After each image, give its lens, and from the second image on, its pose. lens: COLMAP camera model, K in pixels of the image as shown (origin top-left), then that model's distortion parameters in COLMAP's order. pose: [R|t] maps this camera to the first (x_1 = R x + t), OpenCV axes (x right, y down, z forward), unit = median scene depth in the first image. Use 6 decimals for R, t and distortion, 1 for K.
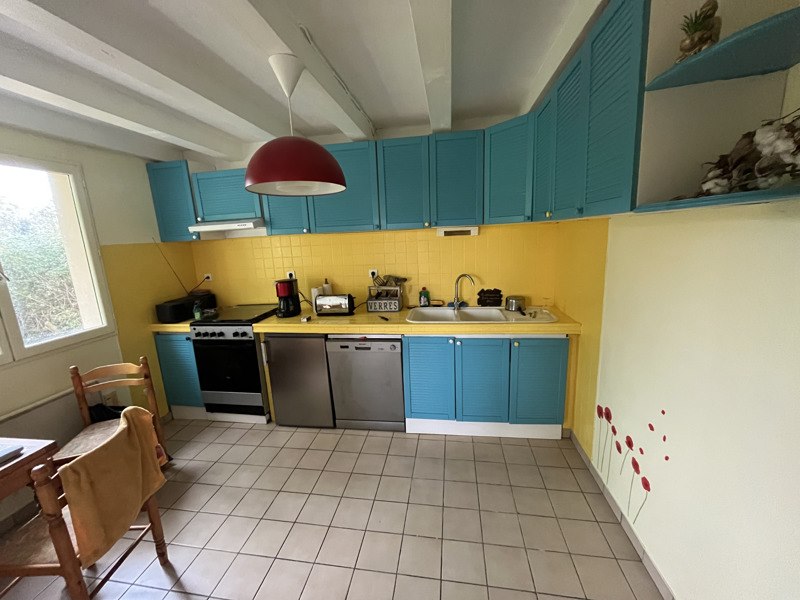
lens RADIAL K [[322.0, 0, 399.7], [0, 322.0, 299.7], [0, 0, 1]] dist [0.000284, -0.000006]
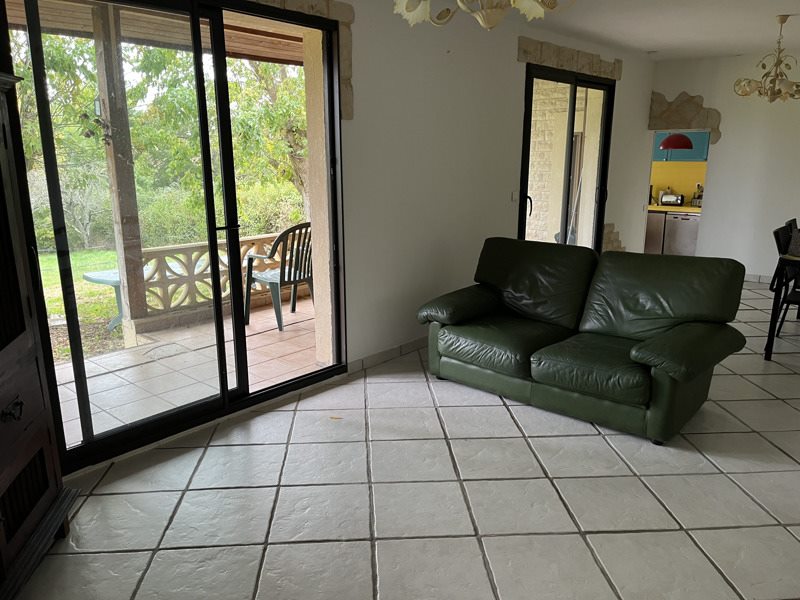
lens RADIAL K [[604.0, 0, 400.1], [0, 604.0, 300.8], [0, 0, 1]] dist [0.041412, -0.011972]
pose [[0.843576, 0.161512, -0.512145, 0.371553], [-0.135833, 0.986862, 0.087484, 0.498094], [0.519546, -0.004233, 0.854432, -2.840095]]
